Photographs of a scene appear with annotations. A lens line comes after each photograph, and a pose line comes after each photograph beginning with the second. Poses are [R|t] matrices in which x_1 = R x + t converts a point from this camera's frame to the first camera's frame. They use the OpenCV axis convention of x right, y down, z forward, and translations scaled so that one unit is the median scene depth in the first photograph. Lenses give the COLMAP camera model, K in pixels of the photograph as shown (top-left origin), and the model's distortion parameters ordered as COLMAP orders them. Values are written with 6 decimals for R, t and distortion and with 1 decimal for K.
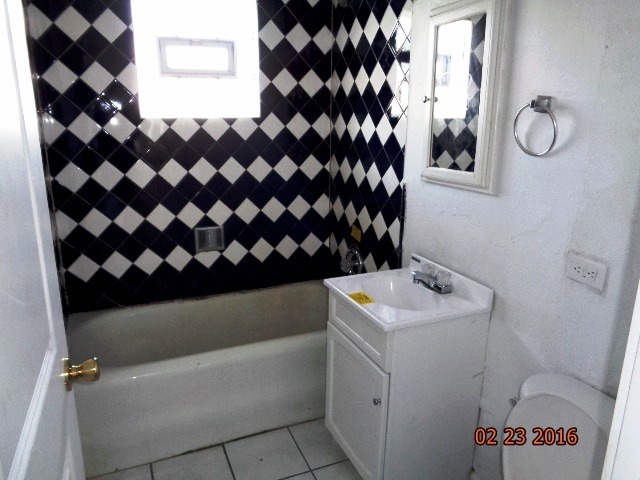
lens RADIAL K [[483.6, 0, 319.4], [0, 483.6, 240.9], [0, 0, 1]] dist [-0.000877, 0.001281]
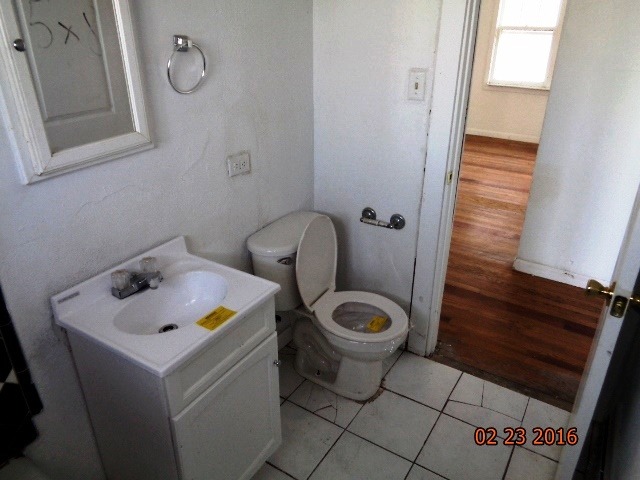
lens RADIAL K [[483.6, 0, 320.0], [0, 483.6, 240.6], [0, 0, 1]] dist [-0.000877, 0.001281]
pose [[-0.586368, -0.350058, 0.730501, -0.660925], [0.201667, 0.810325, 0.550186, -0.462982], [-0.784540, 0.469929, -0.404553, 1.417373]]
